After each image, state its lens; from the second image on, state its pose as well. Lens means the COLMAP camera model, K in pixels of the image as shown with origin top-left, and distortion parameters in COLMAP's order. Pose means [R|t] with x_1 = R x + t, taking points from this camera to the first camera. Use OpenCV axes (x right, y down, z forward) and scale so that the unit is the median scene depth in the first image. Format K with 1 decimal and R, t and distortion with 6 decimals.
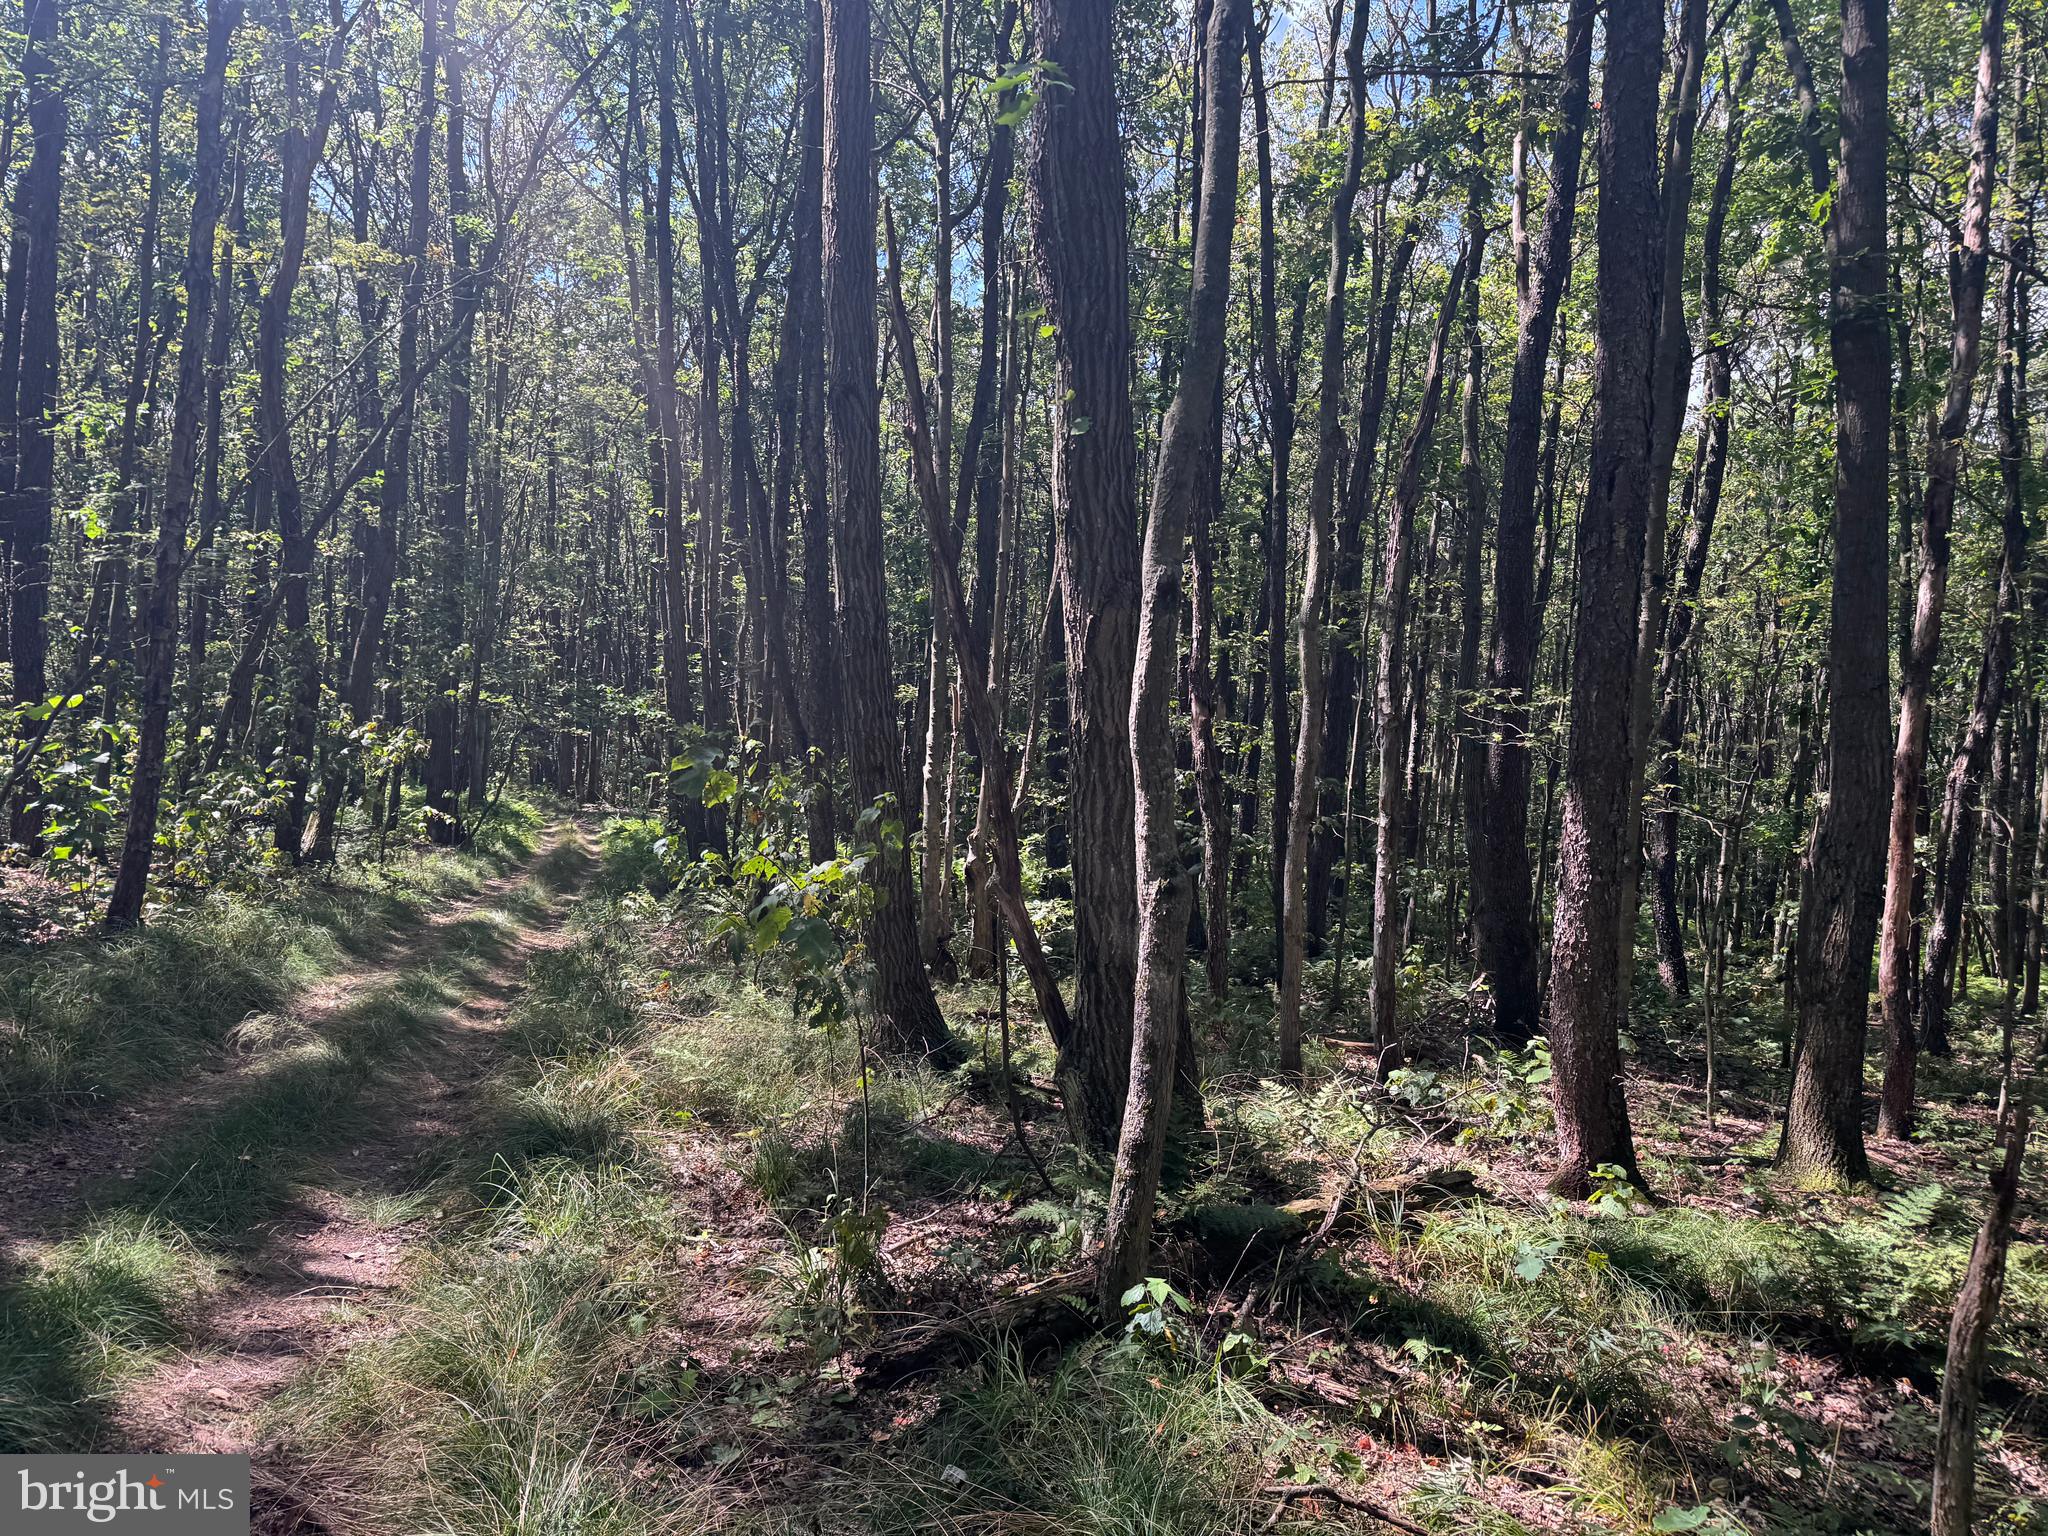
lens RADIAL K [[1462.1, 0, 1011.9], [0, 1462.1, 741.3], [0, 0, 1]] dist [0.019255, -0.003571]
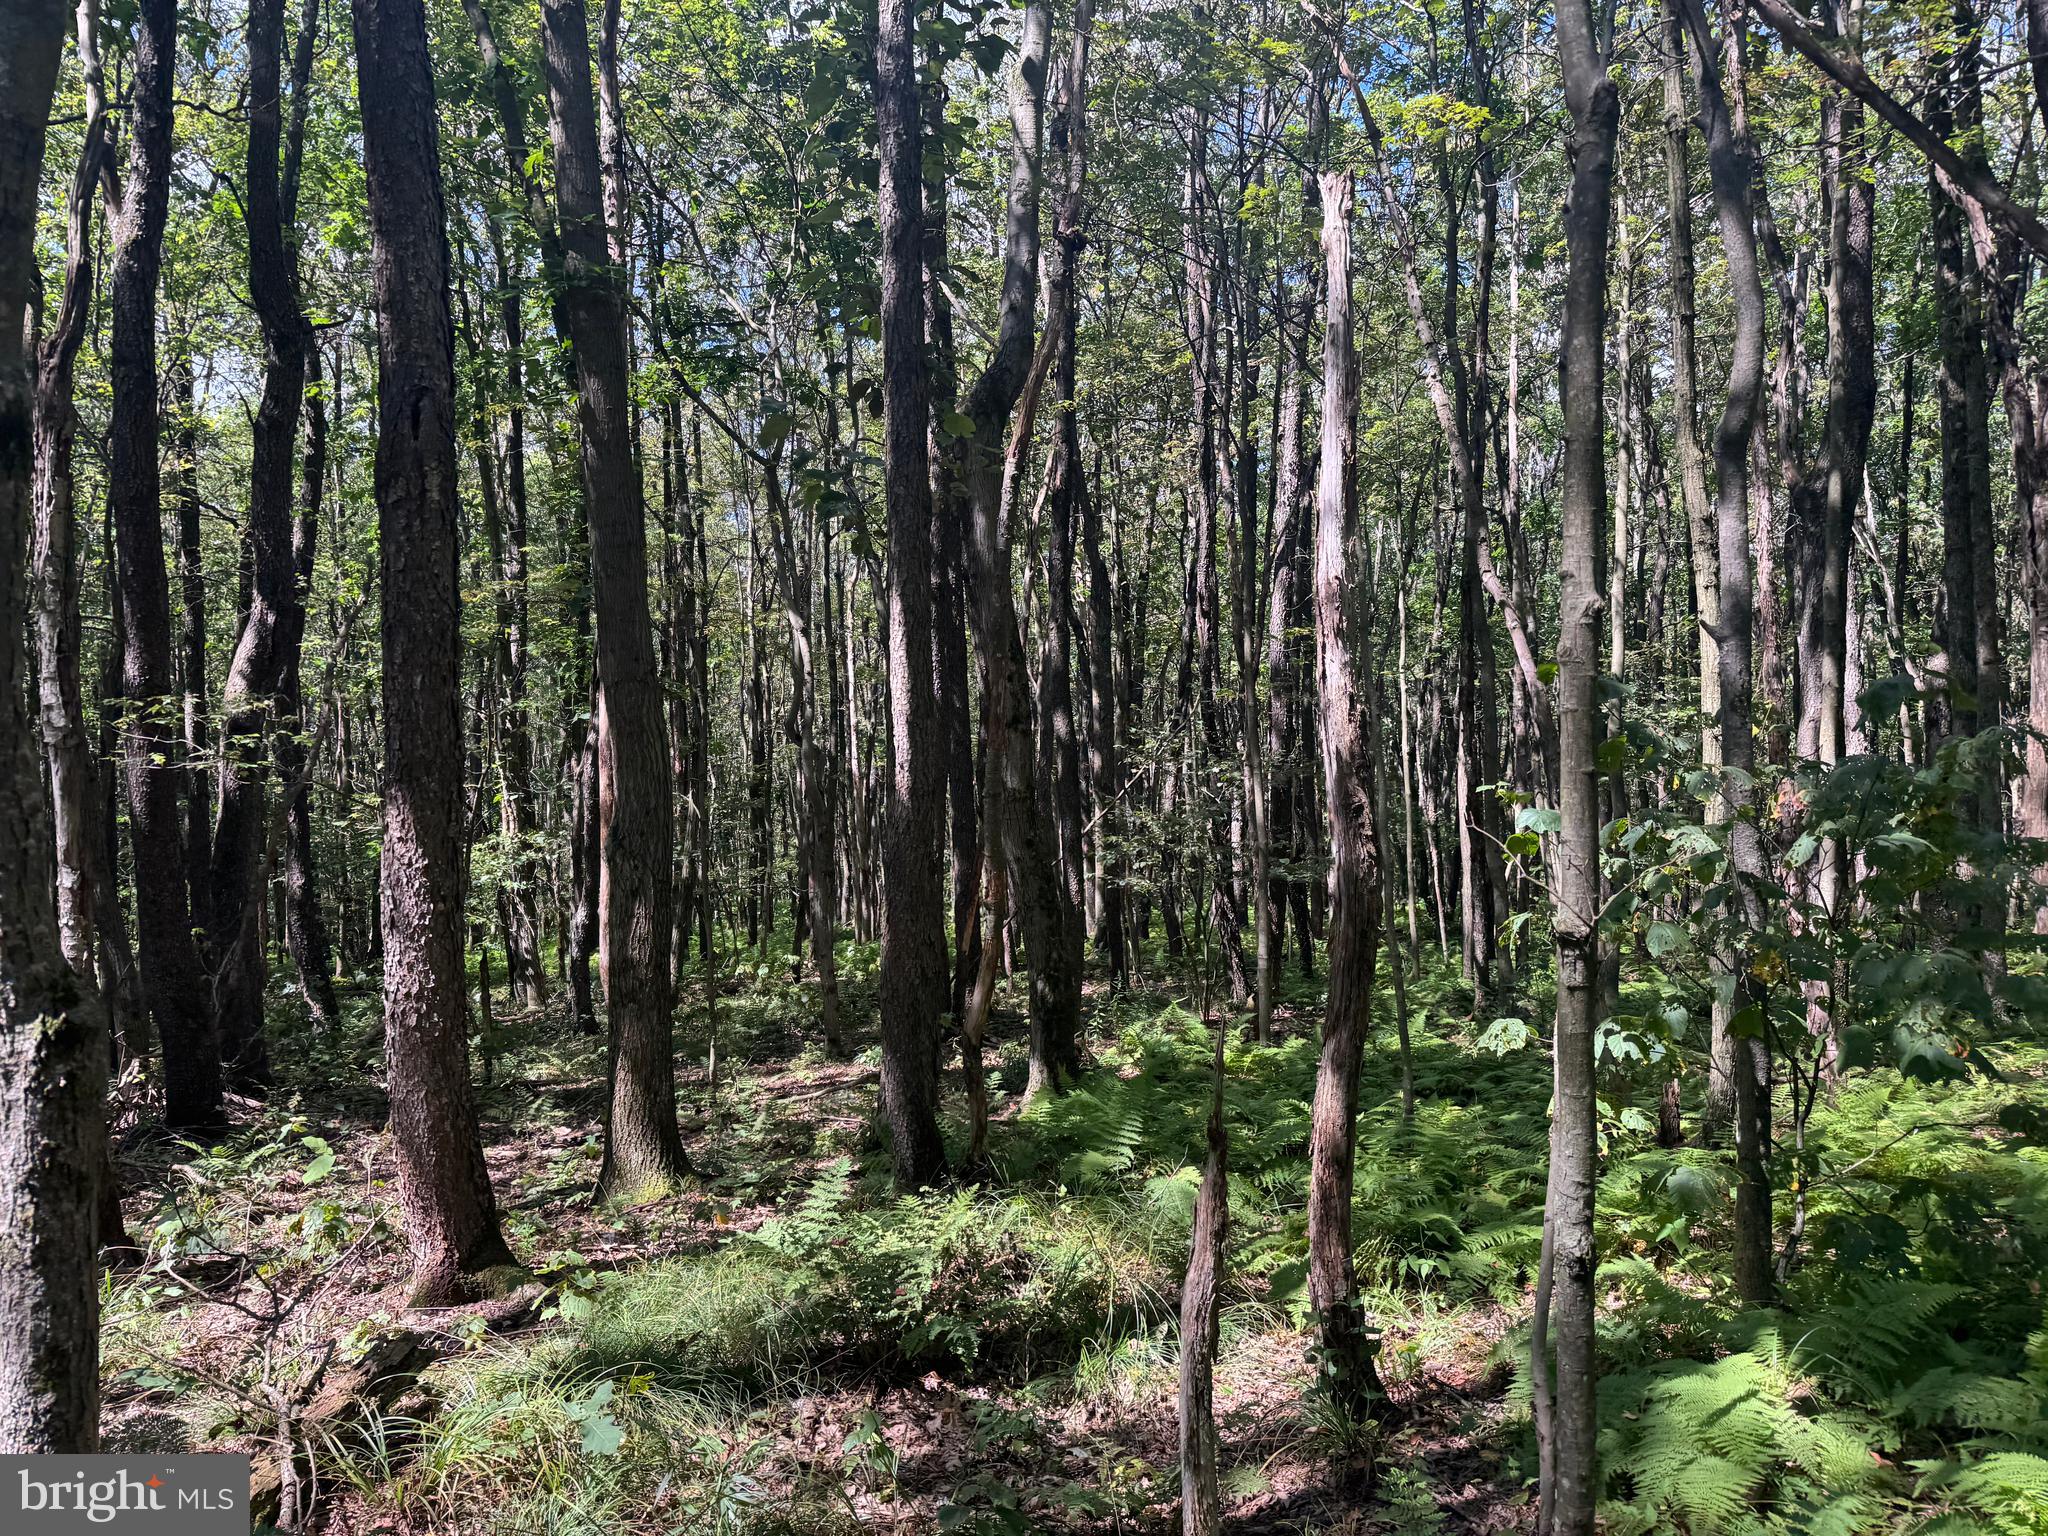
lens RADIAL K [[1462.1, 0, 1011.9], [0, 1462.1, 741.3], [0, 0, 1]] dist [0.019255, -0.003571]
pose [[0.580147, -0.061897, 0.812157, -0.067386], [0.075657, 0.996893, 0.021932, 0.008184], [-0.810991, 0.048721, 0.583027, 0.255711]]
